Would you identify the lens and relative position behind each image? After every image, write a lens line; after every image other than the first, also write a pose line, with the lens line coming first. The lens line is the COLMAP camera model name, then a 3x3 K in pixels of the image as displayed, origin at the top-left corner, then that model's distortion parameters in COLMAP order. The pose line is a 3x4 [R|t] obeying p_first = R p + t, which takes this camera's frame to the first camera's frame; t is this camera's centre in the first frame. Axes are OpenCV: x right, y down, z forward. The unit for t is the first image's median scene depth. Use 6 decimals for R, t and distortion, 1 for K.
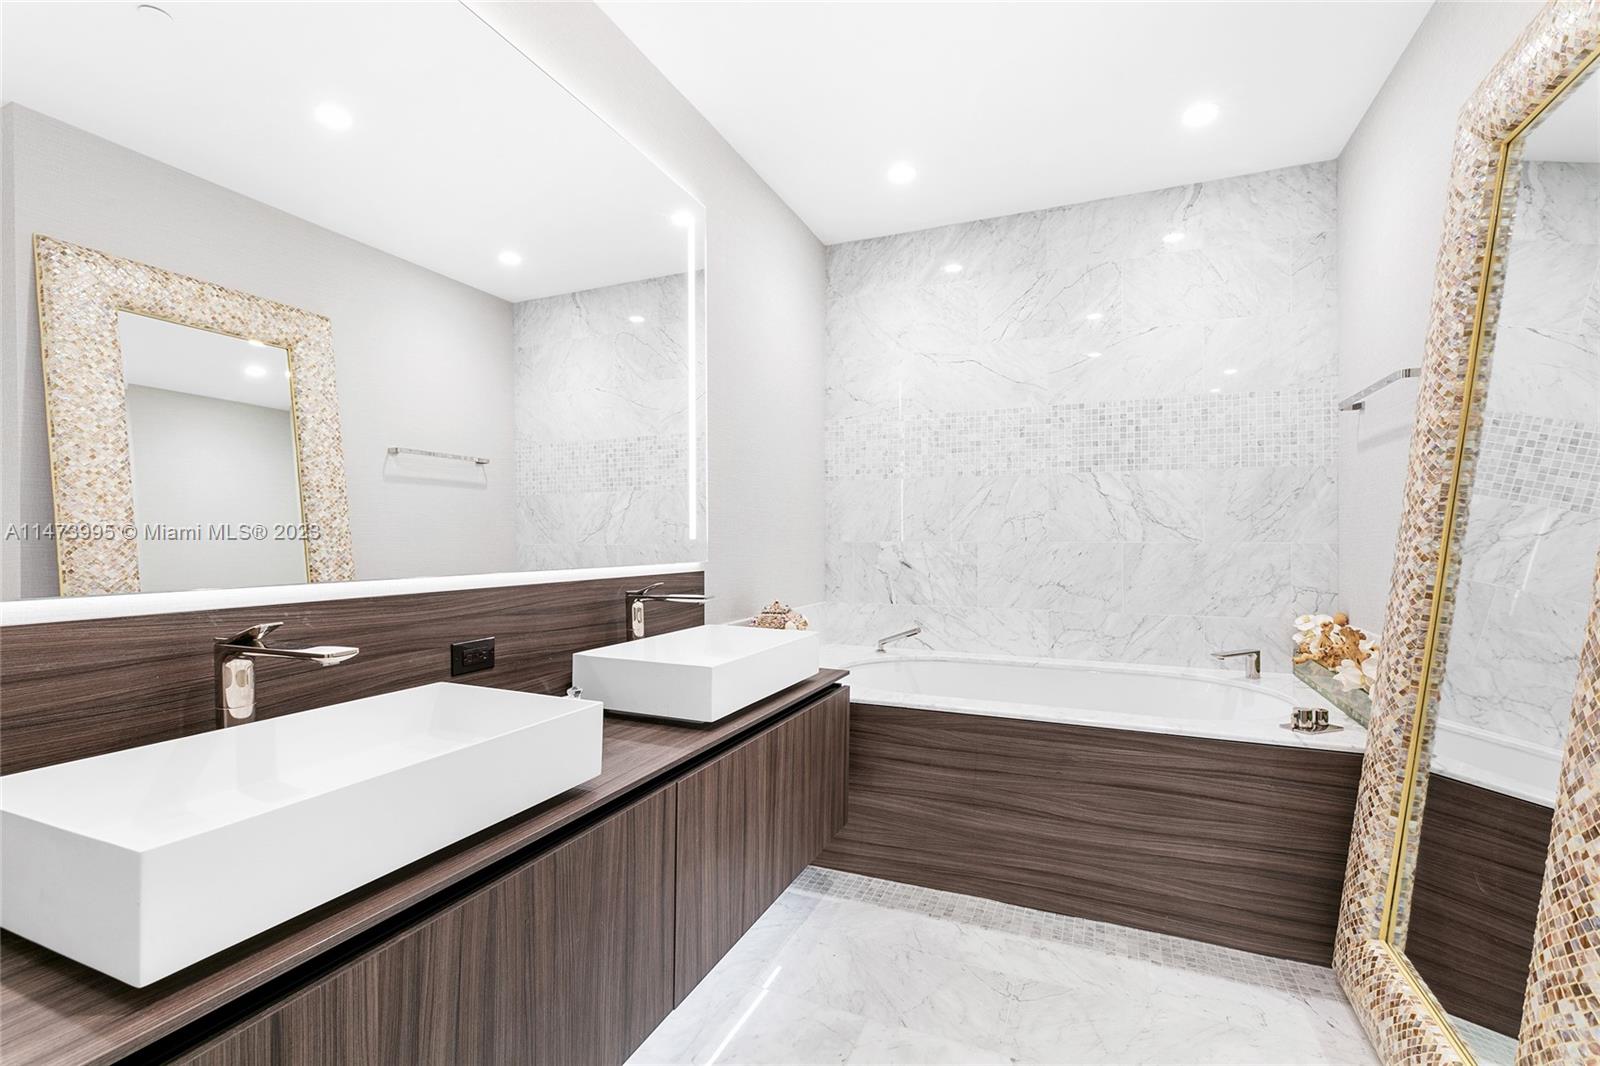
lens RADIAL K [[723.4, 0, 798.7], [0, 723.4, 537.4], [0, 0, 1]] dist [-0.000157, 0.000032]
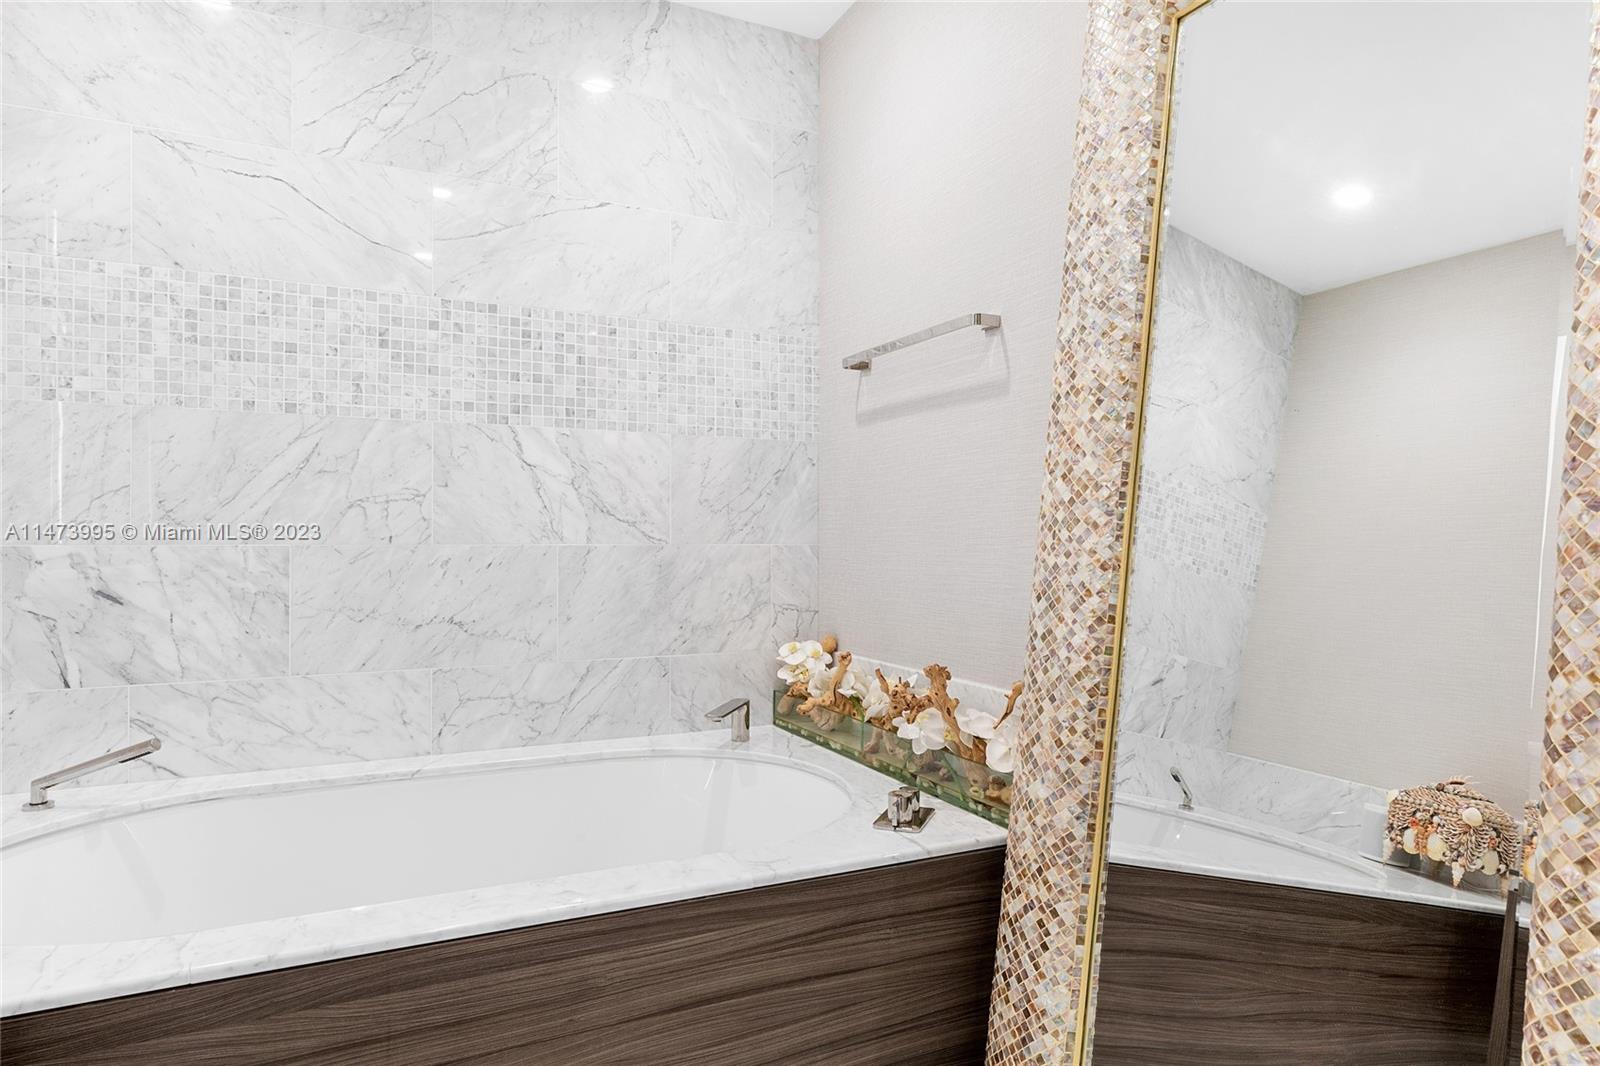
lens RADIAL K [[936.3, 0, 801.3], [0, 936.3, 535.2], [0, 0, 1]] dist [0.003920, 0.000487]
pose [[0.654340, 0.004041, 0.756190, -0.012169], [-0.001773, 0.999991, -0.003810, 0.001416], [-0.756199, 0.001152, 0.654341, 0.362781]]
